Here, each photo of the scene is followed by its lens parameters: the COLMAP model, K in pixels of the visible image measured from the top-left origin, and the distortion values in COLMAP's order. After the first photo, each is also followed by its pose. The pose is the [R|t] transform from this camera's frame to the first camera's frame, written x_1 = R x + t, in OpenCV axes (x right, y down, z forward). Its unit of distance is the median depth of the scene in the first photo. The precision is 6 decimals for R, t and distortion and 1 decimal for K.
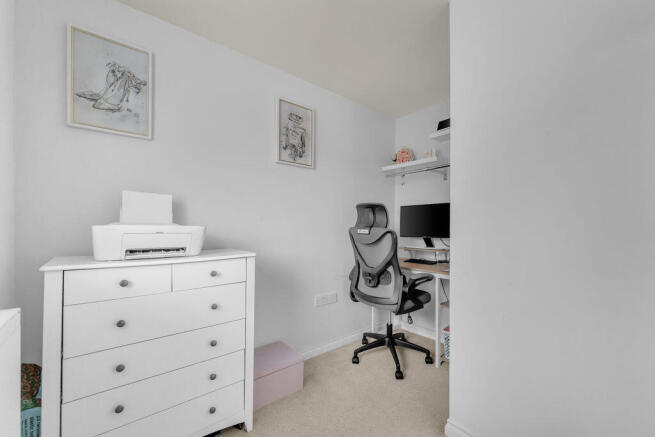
lens RADIAL K [[275.0, 0, 330.1], [0, 275.0, 218.8], [0, 0, 1]] dist [-0.000597, -0.000238]
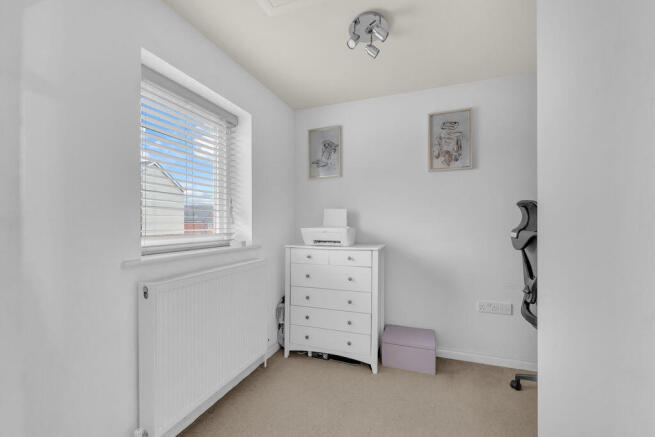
lens RADIAL K [[275.0, 0, 330.1], [0, 275.0, 218.8], [0, 0, 1]] dist [-0.000597, -0.000238]
pose [[0.472329, -0.027043, -0.881007, 0.616706], [0.026922, 0.999506, -0.016246, -0.003628], [0.881011, -0.016045, 0.472823, 0.102697]]
